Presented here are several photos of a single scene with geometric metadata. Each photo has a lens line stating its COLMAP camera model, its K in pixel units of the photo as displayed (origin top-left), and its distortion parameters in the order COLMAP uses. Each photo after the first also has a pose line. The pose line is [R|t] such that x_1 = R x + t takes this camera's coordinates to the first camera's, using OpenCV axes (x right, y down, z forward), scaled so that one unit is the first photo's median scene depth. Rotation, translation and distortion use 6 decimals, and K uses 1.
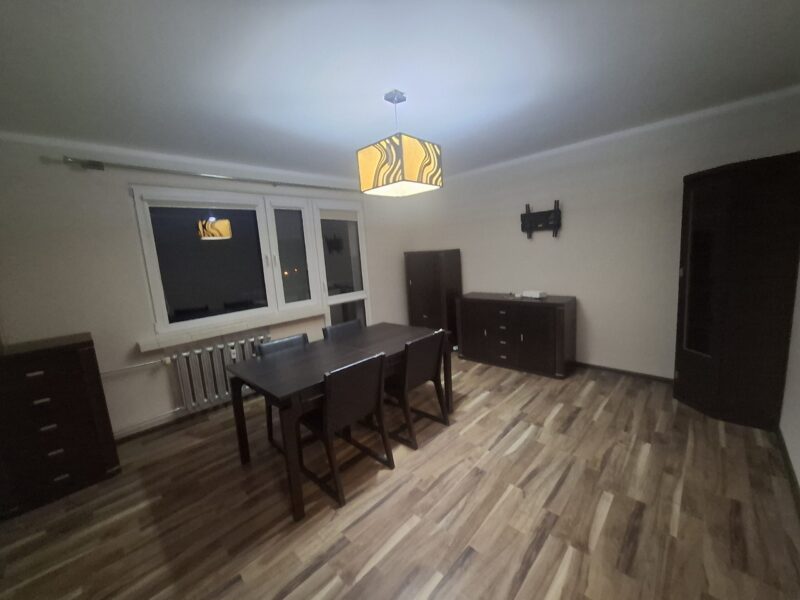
lens RADIAL K [[316.7, 0, 402.4], [0, 316.7, 297.6], [0, 0, 1]] dist [0.002300, 0.000176]
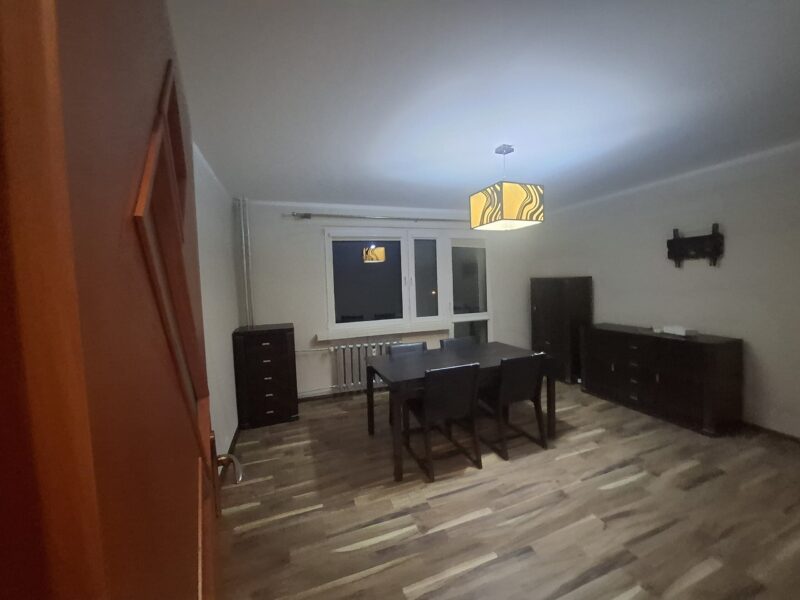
lens RADIAL K [[316.7, 0, 402.4], [0, 316.7, 297.6], [0, 0, 1]] dist [0.002300, 0.000176]
pose [[0.898190, 0.060039, -0.435488, 0.142651], [-0.089186, 0.994916, -0.046780, 0.009053], [0.430466, 0.080857, 0.898978, -0.149105]]
